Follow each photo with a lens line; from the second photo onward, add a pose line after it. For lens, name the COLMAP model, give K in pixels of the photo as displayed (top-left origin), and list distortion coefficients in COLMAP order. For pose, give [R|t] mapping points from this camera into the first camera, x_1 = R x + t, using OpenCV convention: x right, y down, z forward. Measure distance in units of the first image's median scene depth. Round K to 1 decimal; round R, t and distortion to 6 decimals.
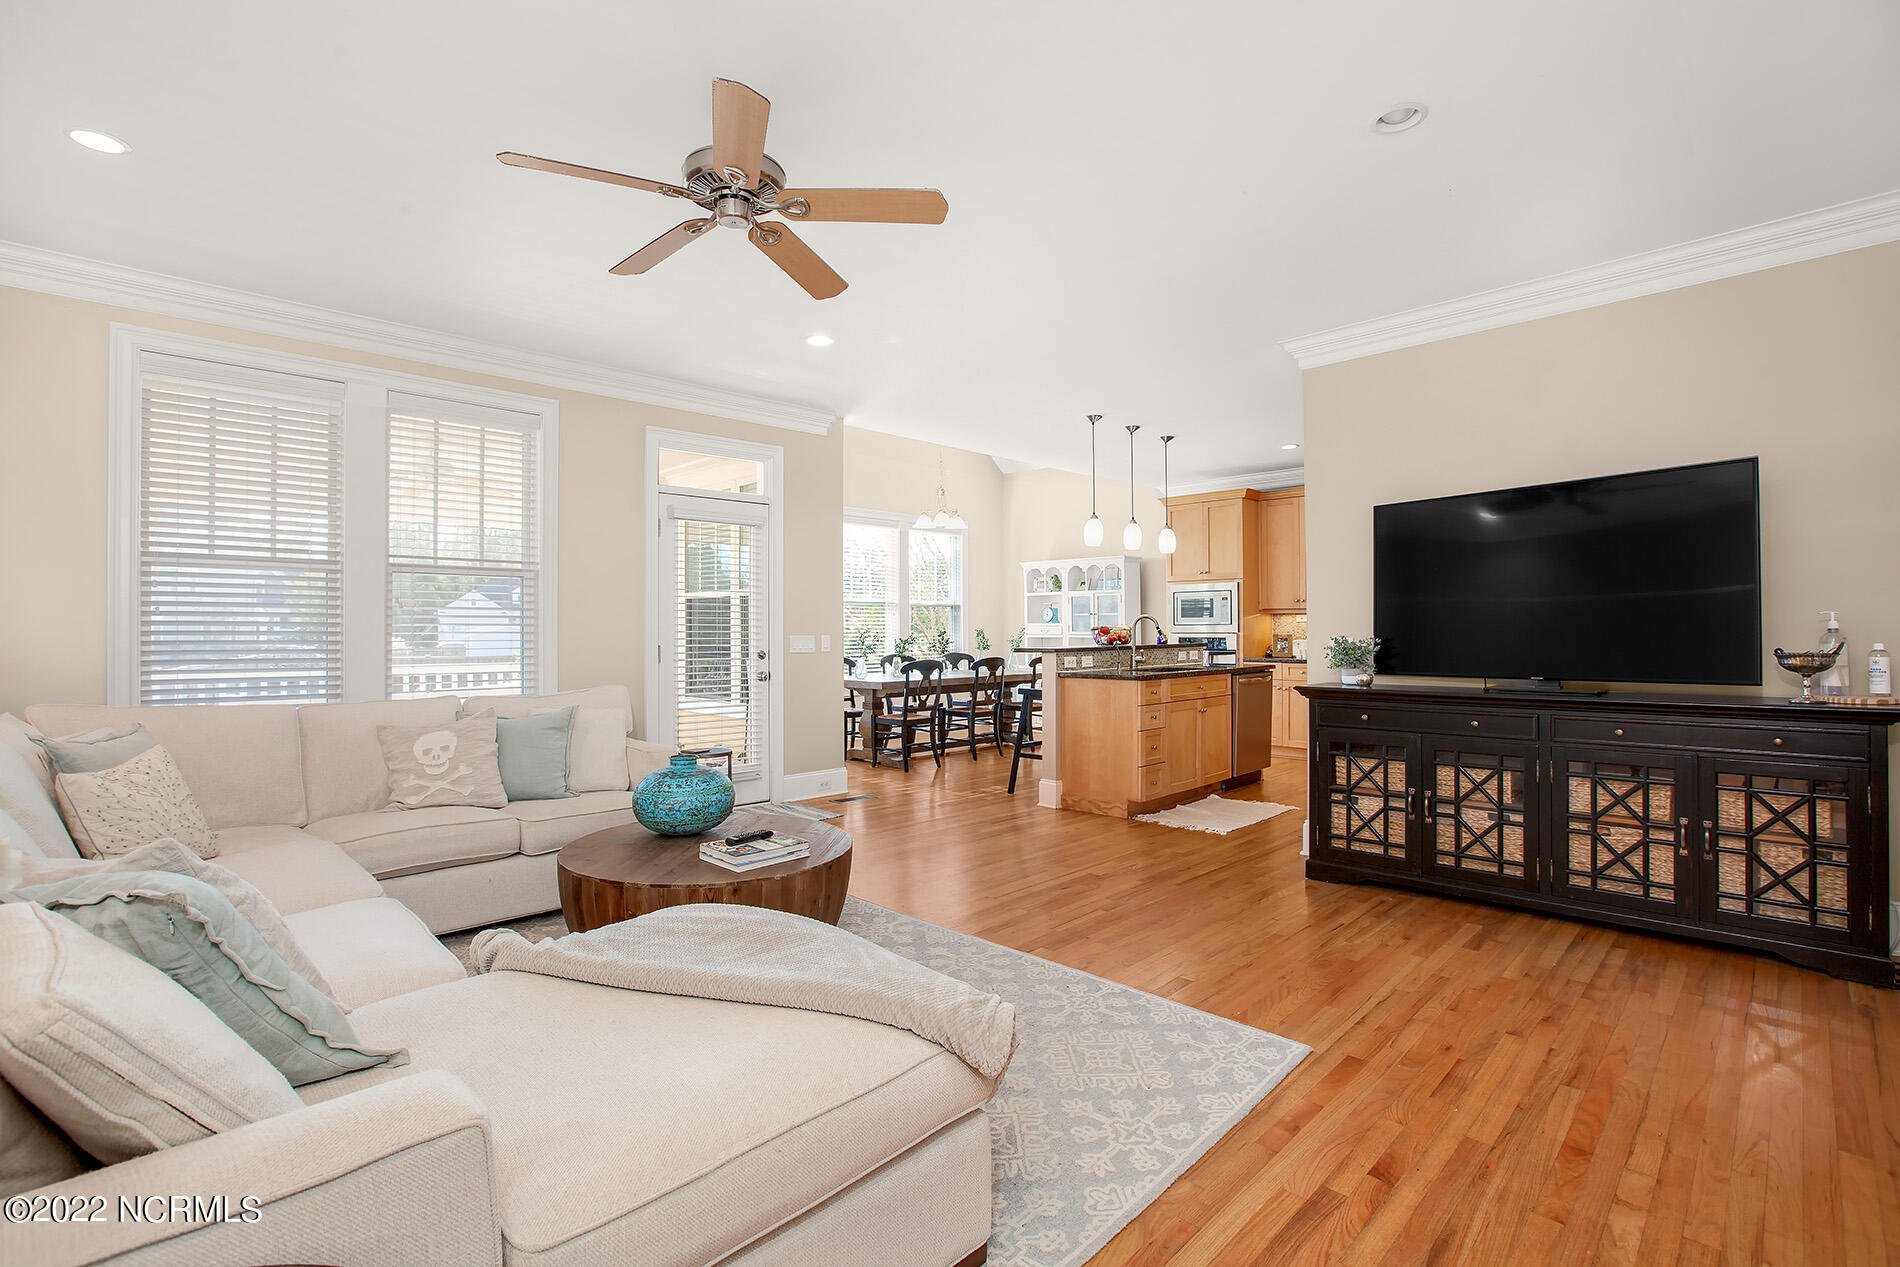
lens RADIAL K [[863.9, 0, 949.6], [0, 863.9, 625.0], [0, 0, 1]] dist [-0.051683, 0.000315]
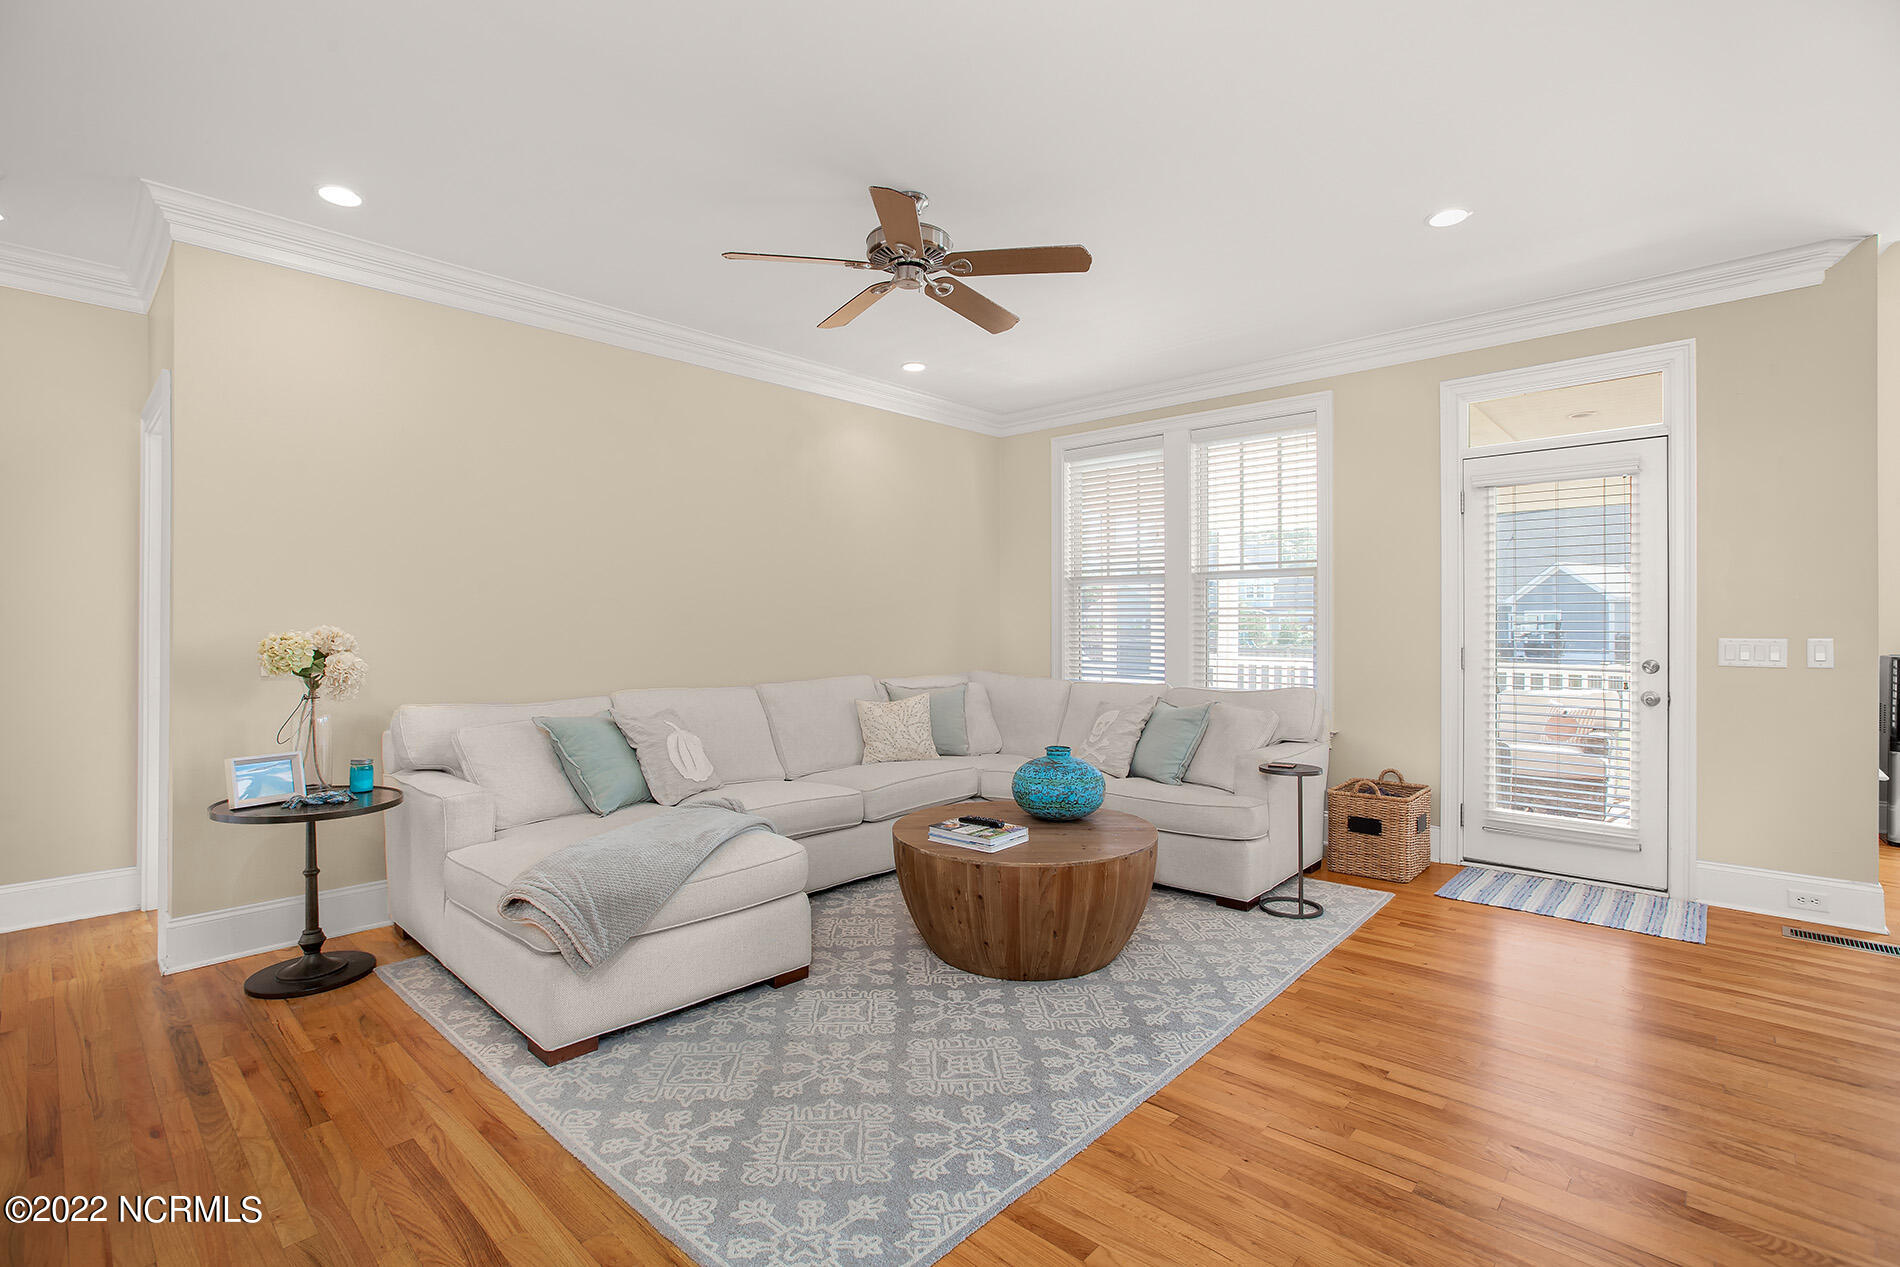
lens RADIAL K [[869.3, 0, 942.1], [0, 869.3, 629.5], [0, 0, 1]] dist [-0.029141, 0.000363]
pose [[0.035265, 0.004540, -0.999368, 0.773112], [0.005623, 0.999973, 0.004741, -0.000076], [0.999362, -0.005787, 0.035238, 0.816408]]
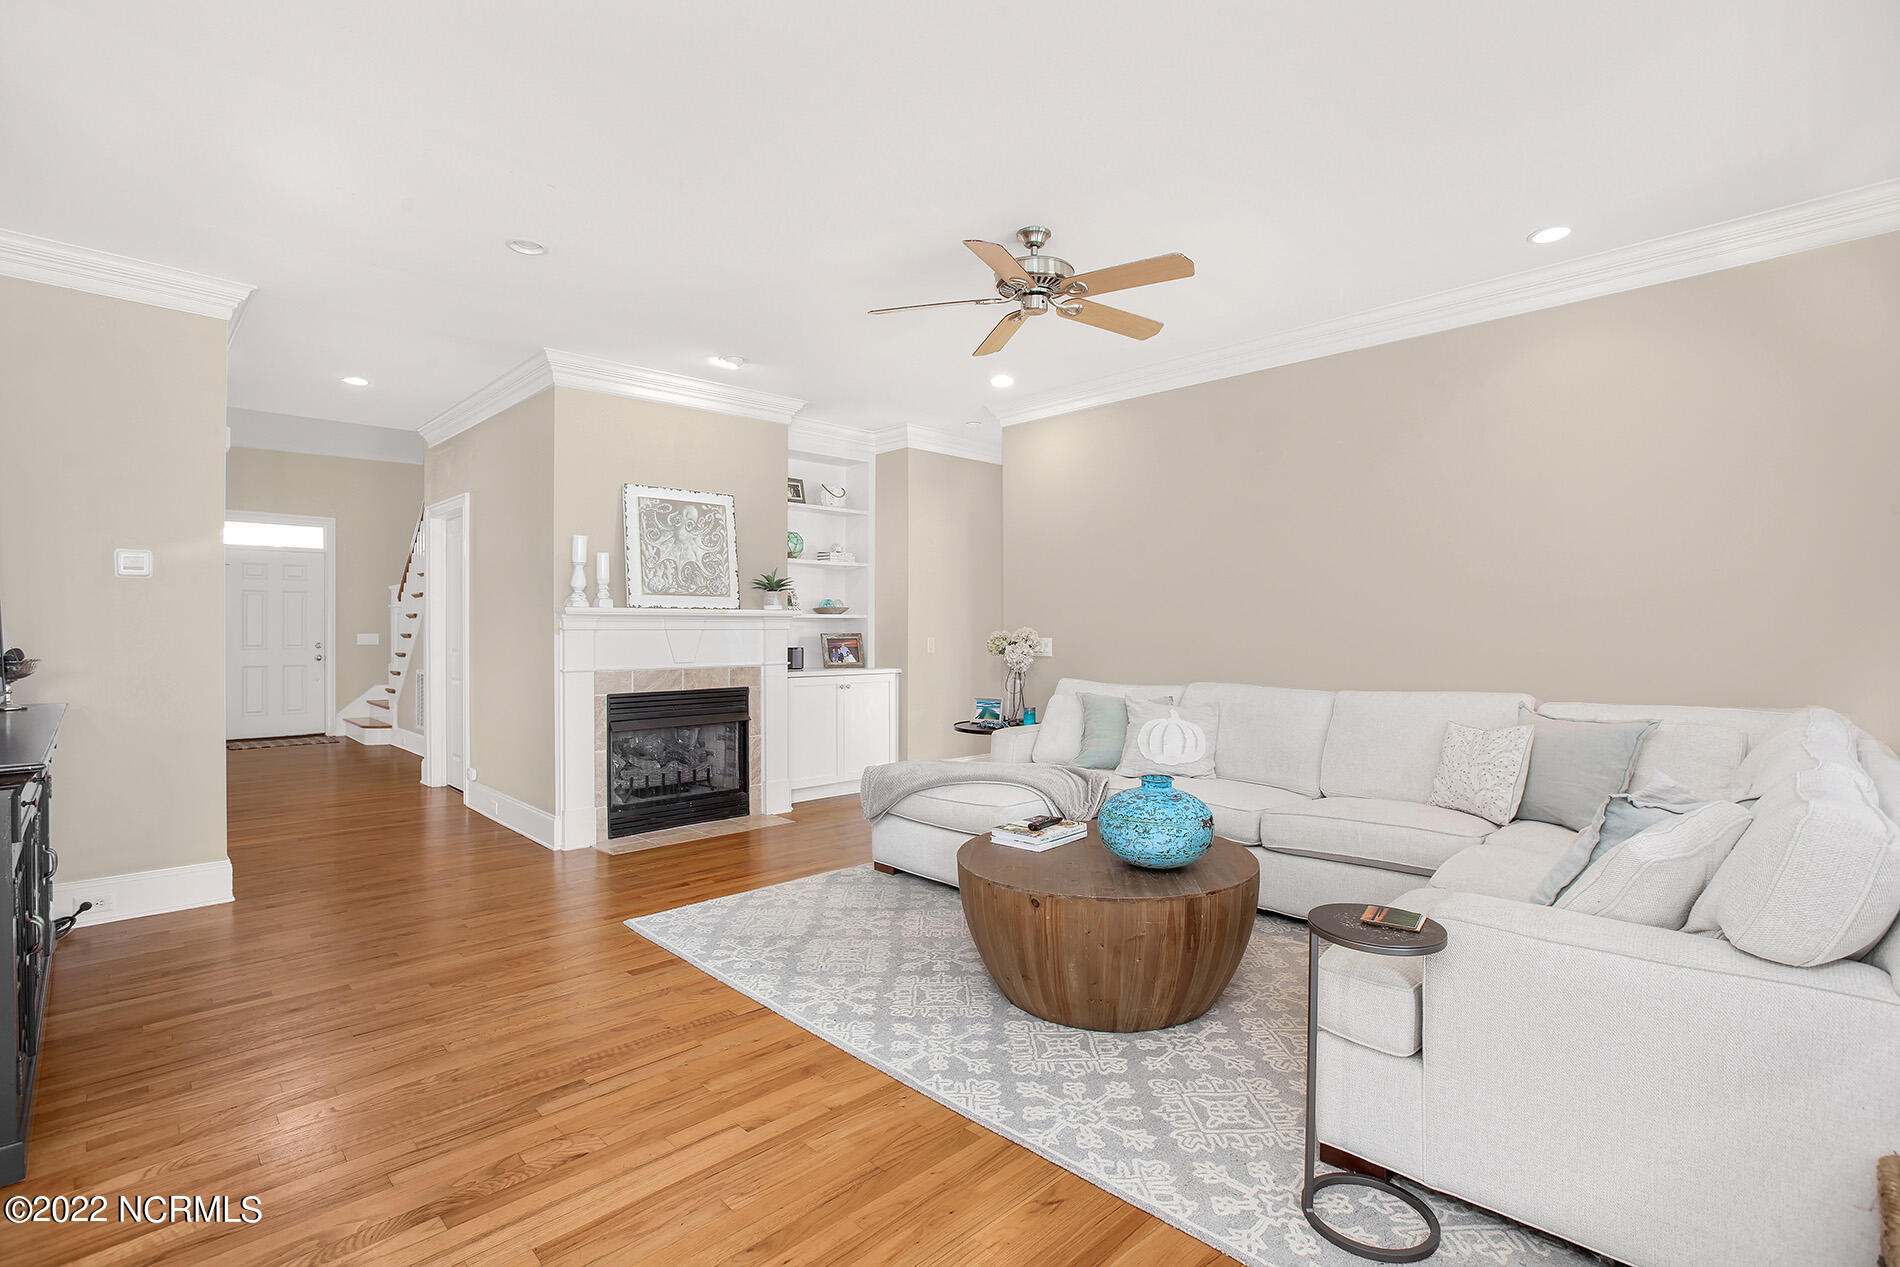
lens RADIAL K [[869.3, 0, 942.1], [0, 869.3, 629.5], [0, 0, 1]] dist [-0.029141, 0.000363]
pose [[-0.999924, 0.004449, 0.011524, -0.103417], [0.004372, 0.999968, -0.006660, 0.009140], [-0.011554, -0.006609, -0.999911, 1.877449]]
